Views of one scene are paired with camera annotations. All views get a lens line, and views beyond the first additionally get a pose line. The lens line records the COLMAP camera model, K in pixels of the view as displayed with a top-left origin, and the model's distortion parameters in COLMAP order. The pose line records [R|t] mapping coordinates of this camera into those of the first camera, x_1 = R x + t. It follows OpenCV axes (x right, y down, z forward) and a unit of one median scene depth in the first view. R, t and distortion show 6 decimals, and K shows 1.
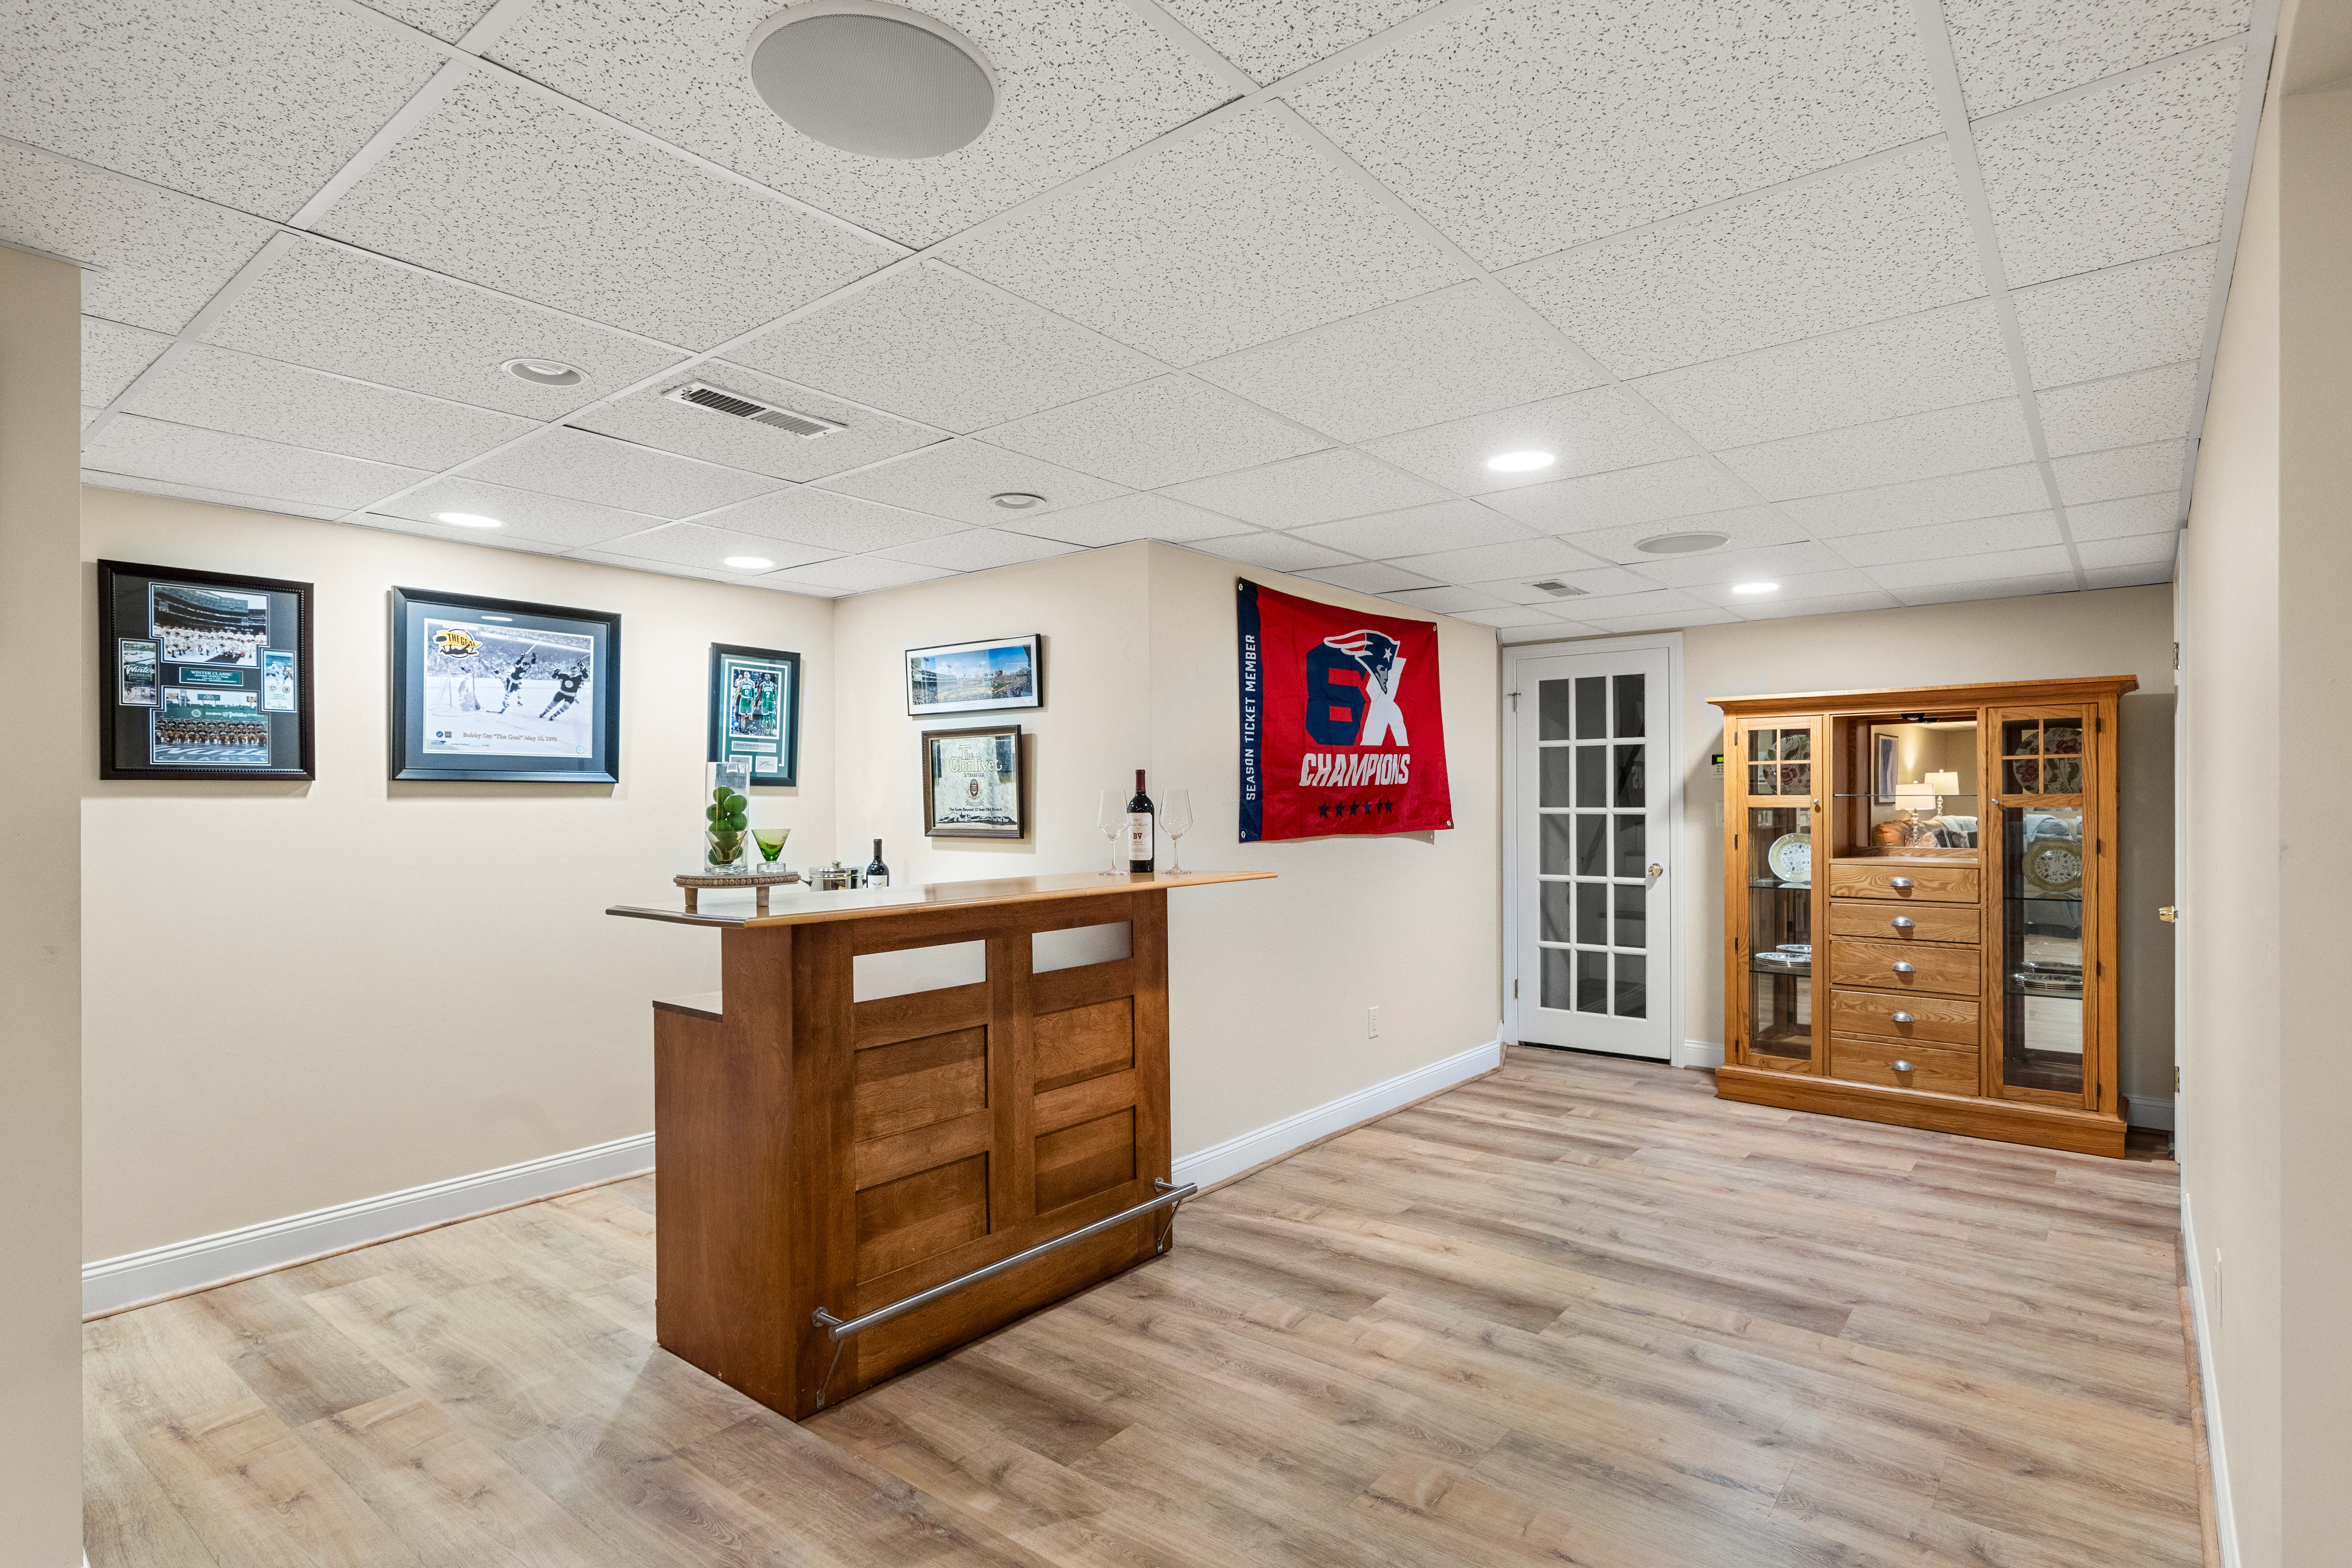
lens RADIAL K [[1141.8, 0, 1179.1], [0, 1141.8, 794.5], [0, 0, 1]] dist [0.006246, 0.000310]
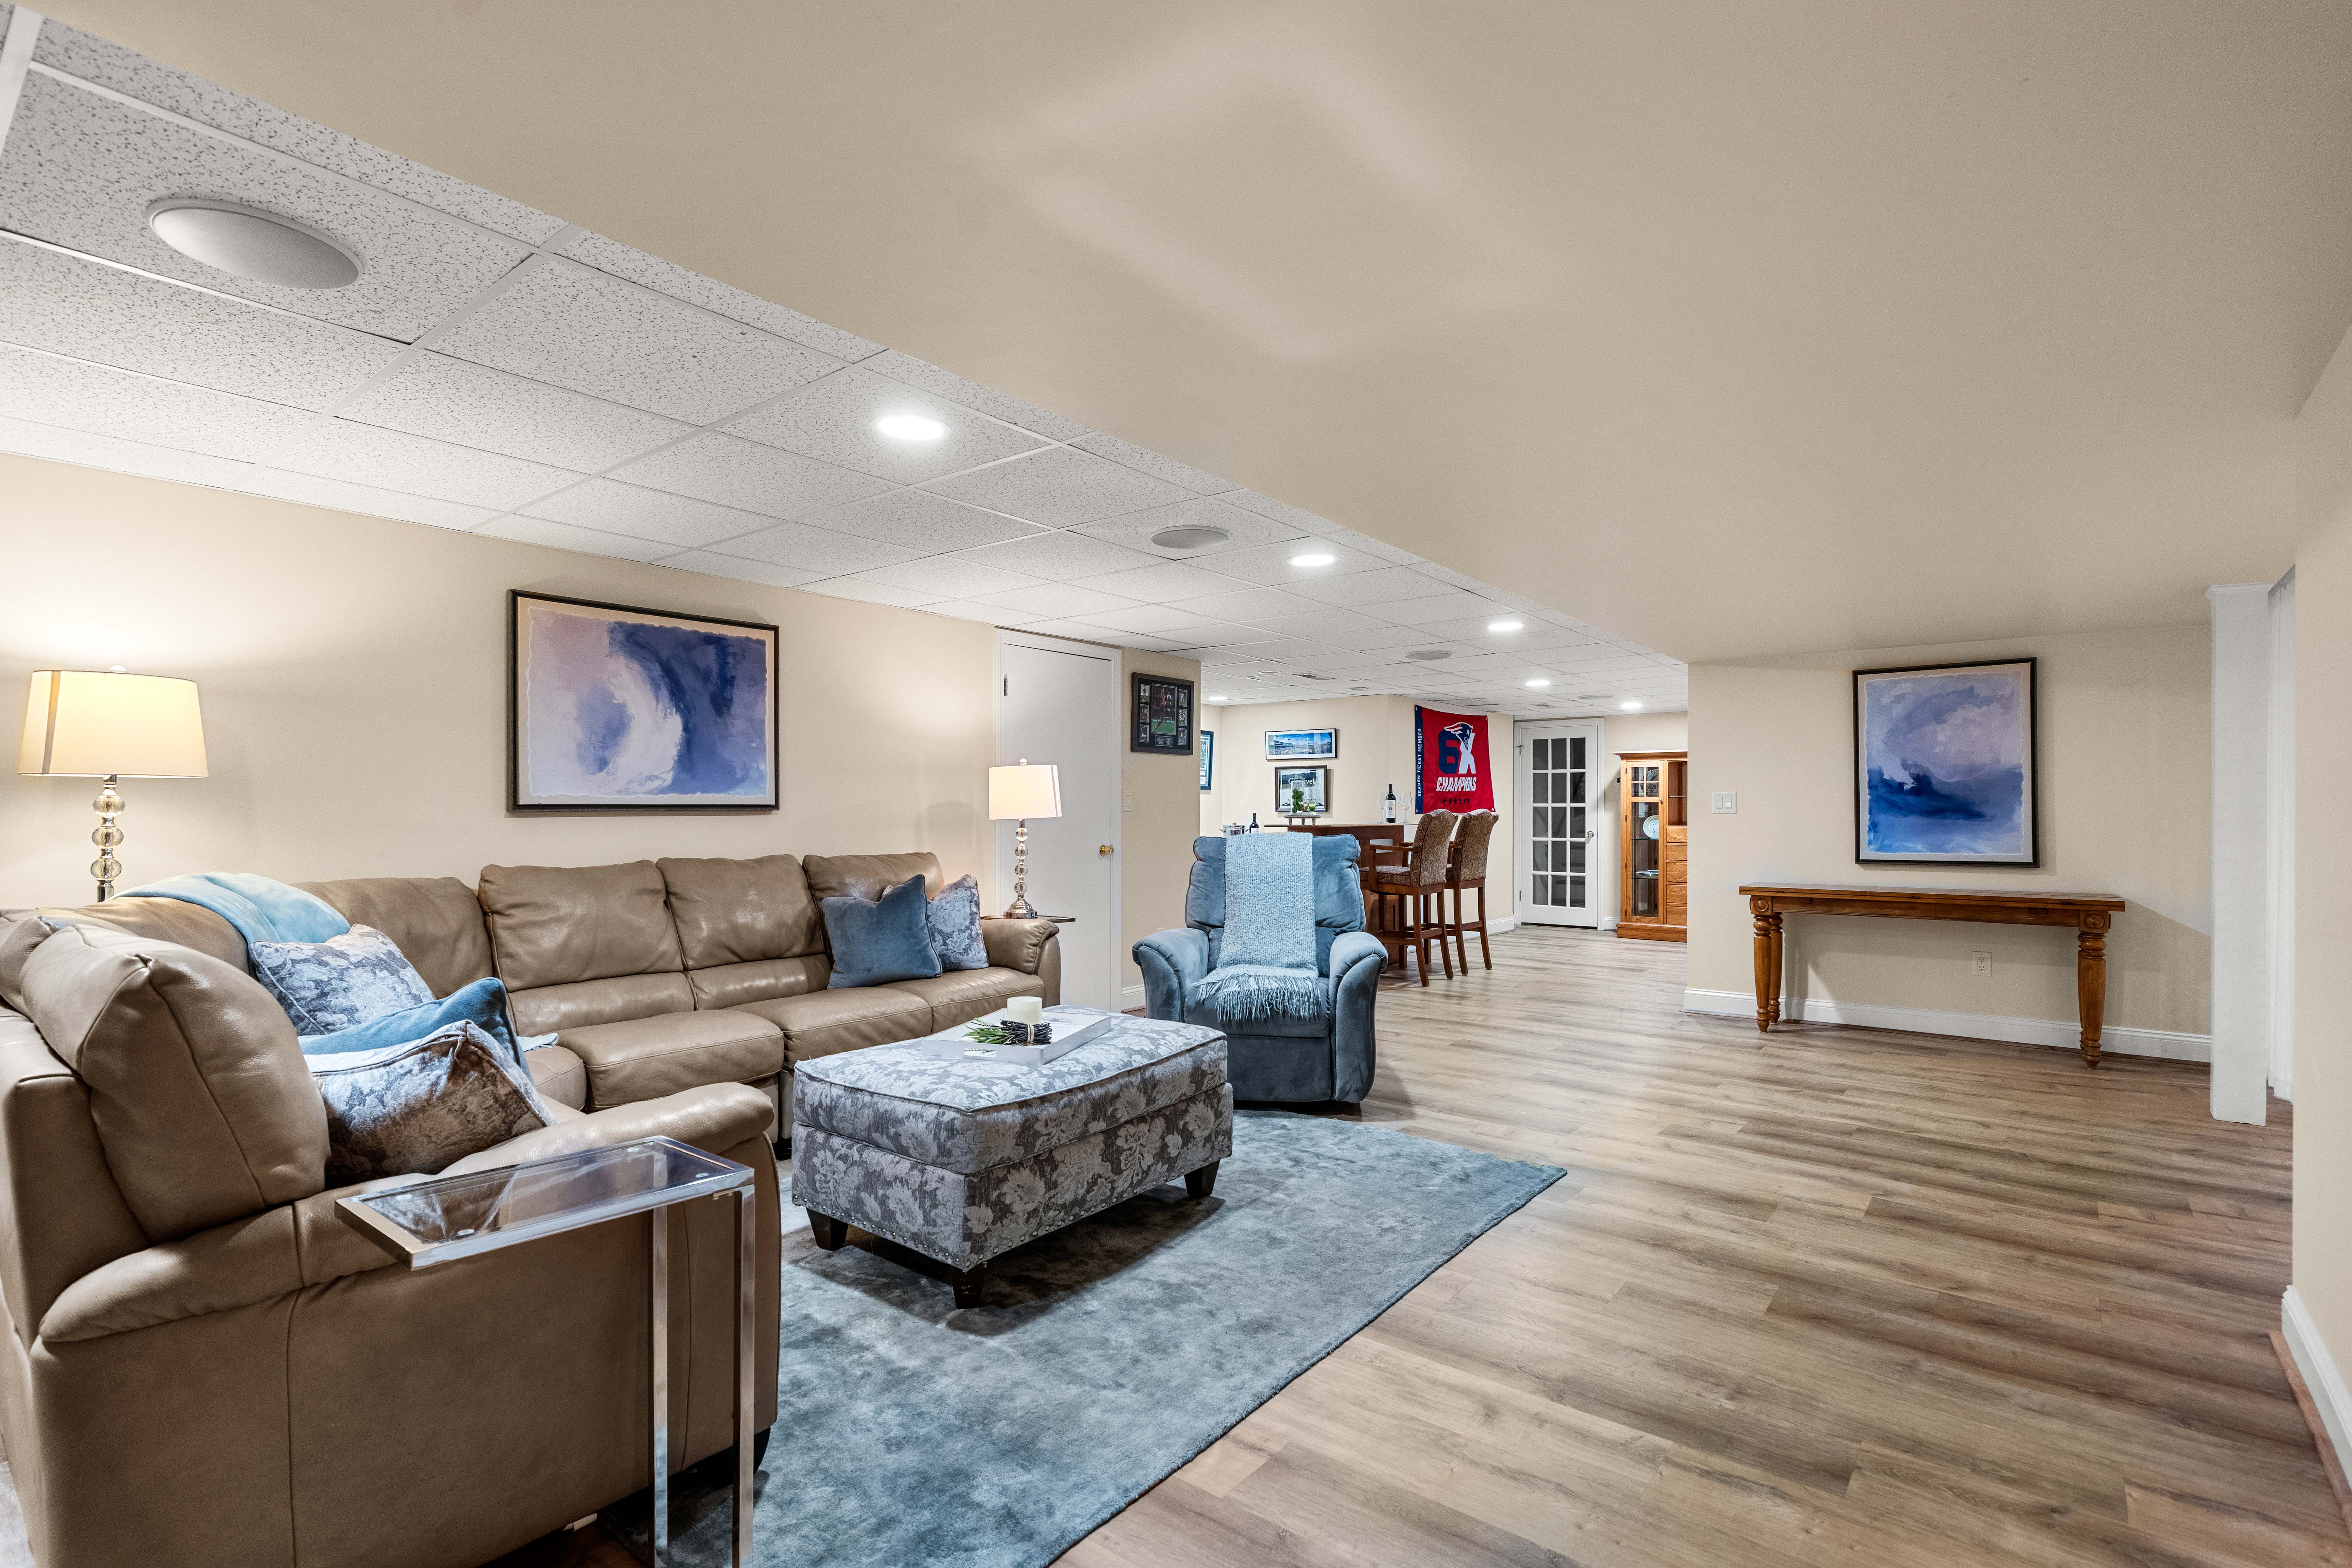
lens RADIAL K [[1065.8, 0, 1173.0], [0, 1065.8, 799.7], [0, 0, 1]] dist [-0.002811, -0.000164]
pose [[0.999977, 0.005601, 0.003759, -0.495859], [-0.005582, 0.999972, -0.004961, 0.027118], [-0.003786, 0.004940, 0.999981, -1.328325]]
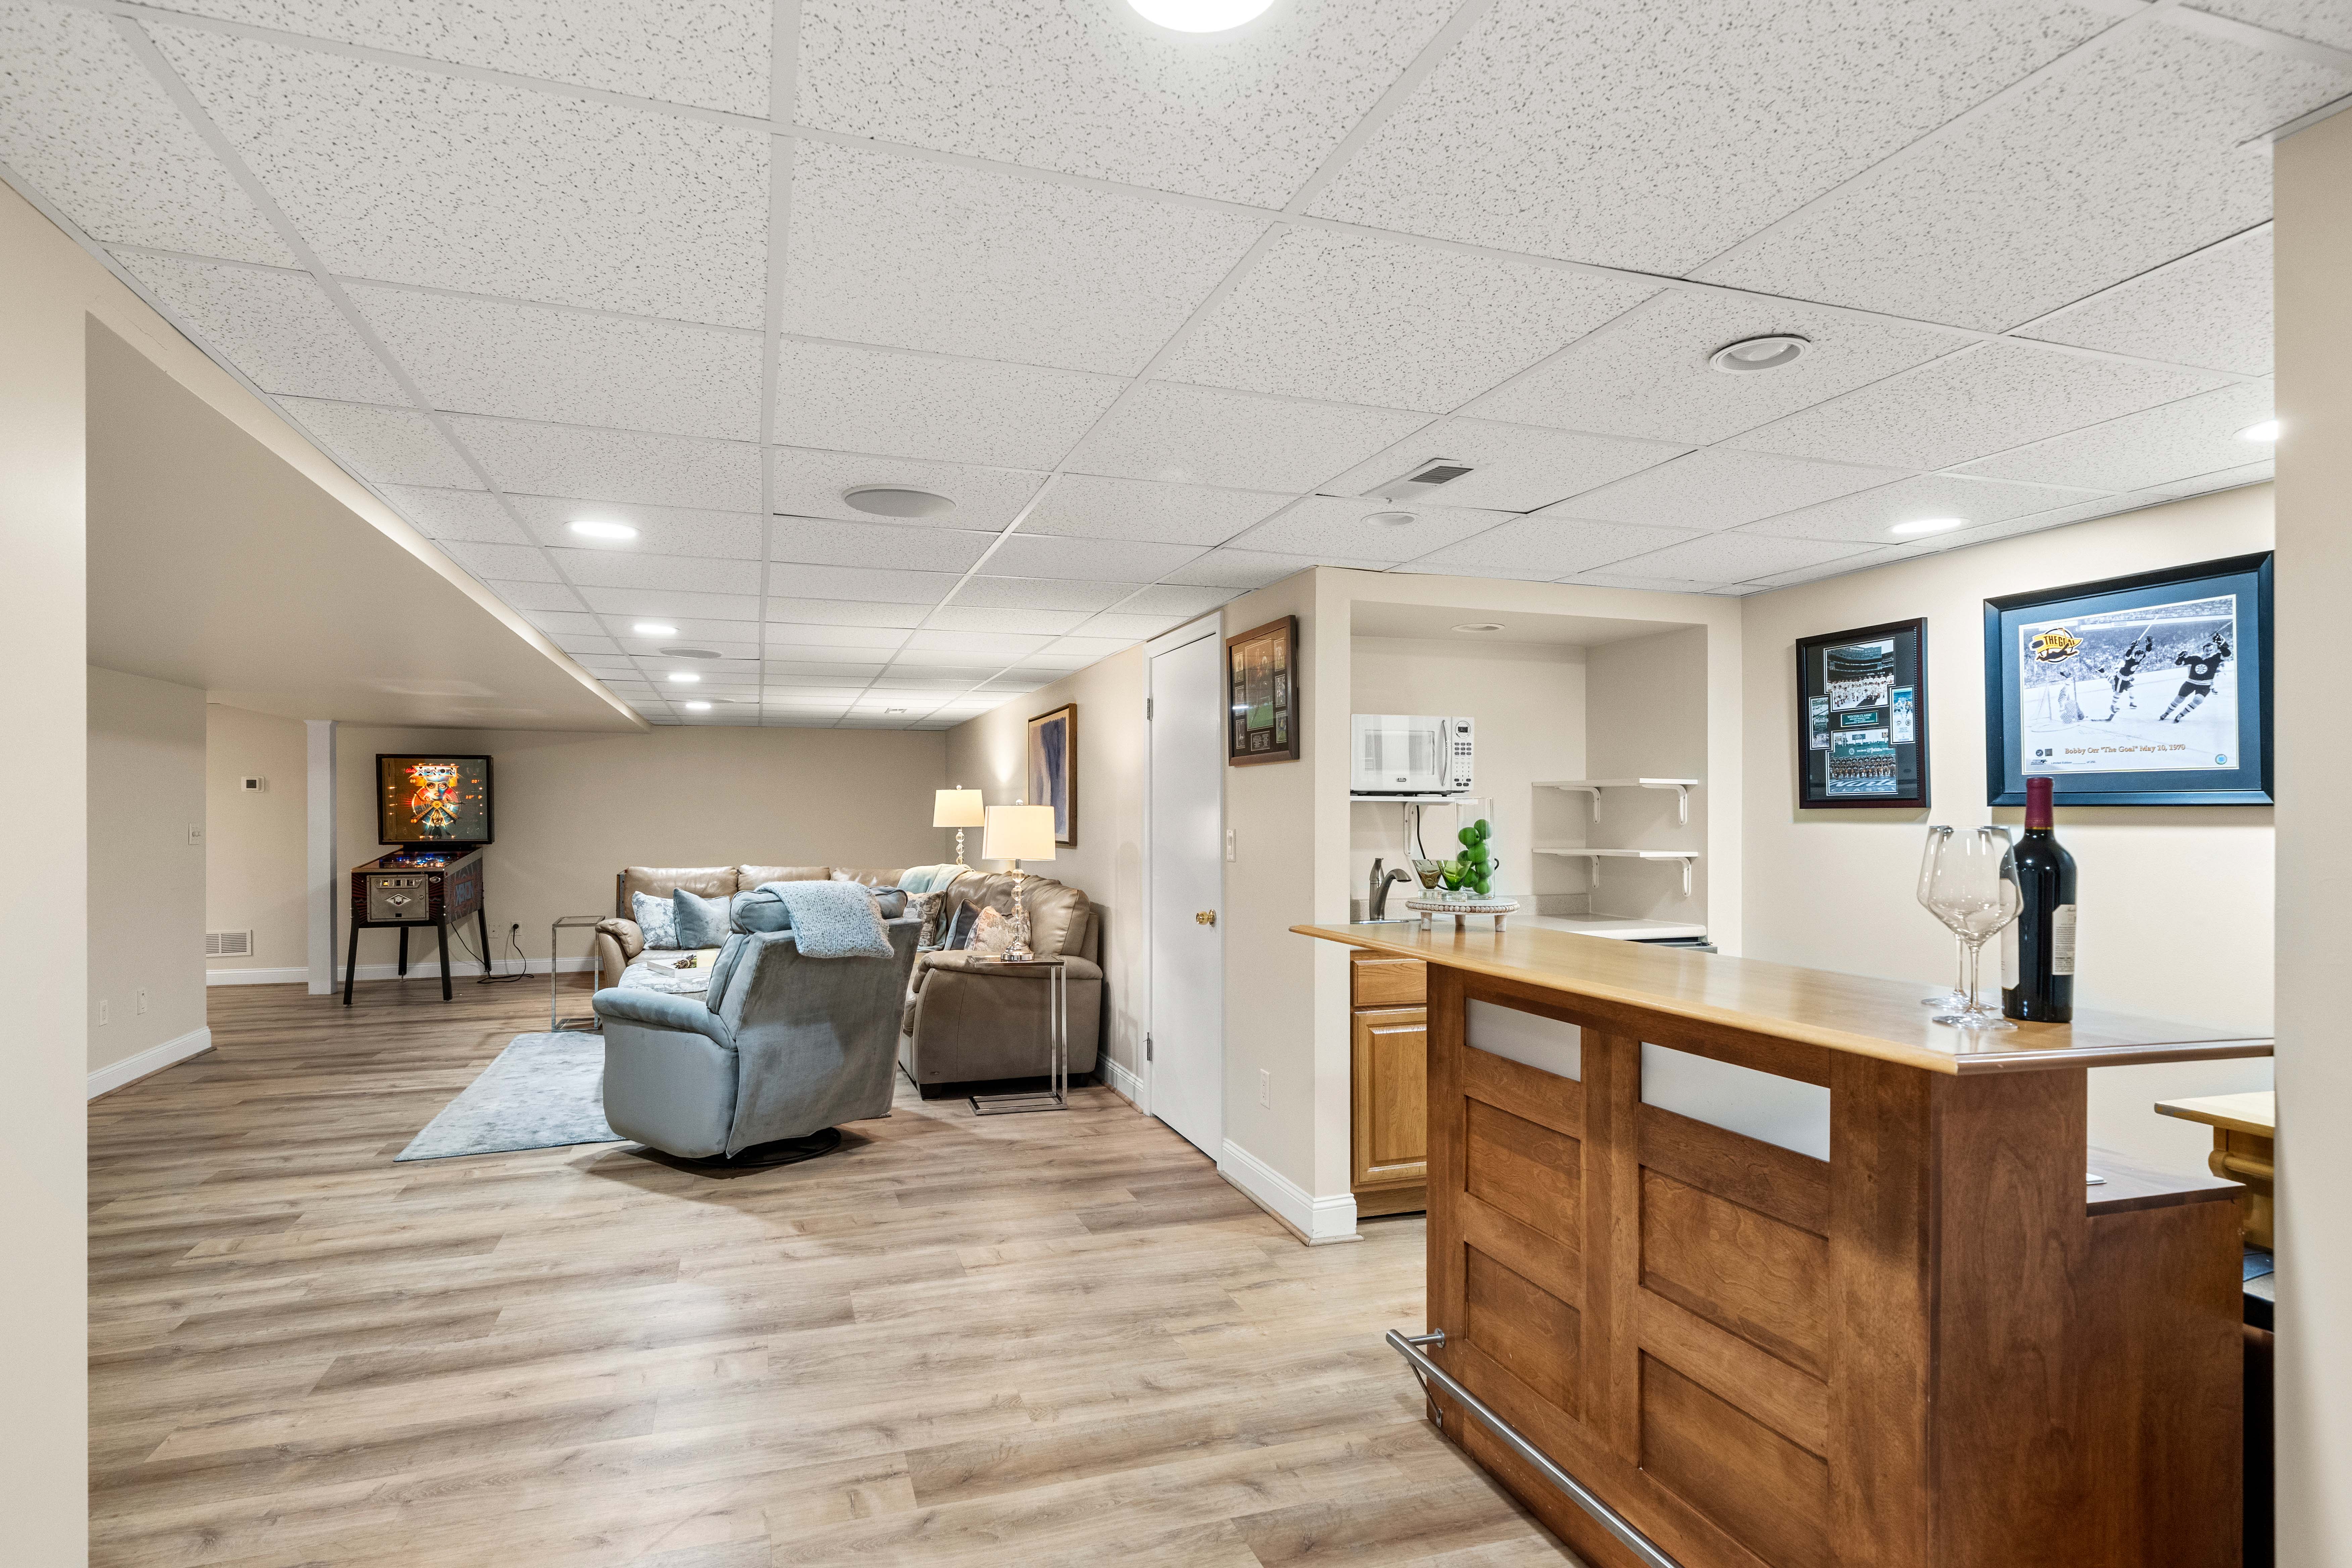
lens RADIAL K [[1227.6, 0, 1168.1], [0, 1227.6, 795.6], [0, 0, 1]] dist [0.002724, -0.001554]
pose [[-0.528491, -0.008222, -0.848899, 0.468833], [0.005231, 0.999903, -0.012941, -0.010148], [0.848923, -0.011280, -0.528397, 0.858277]]
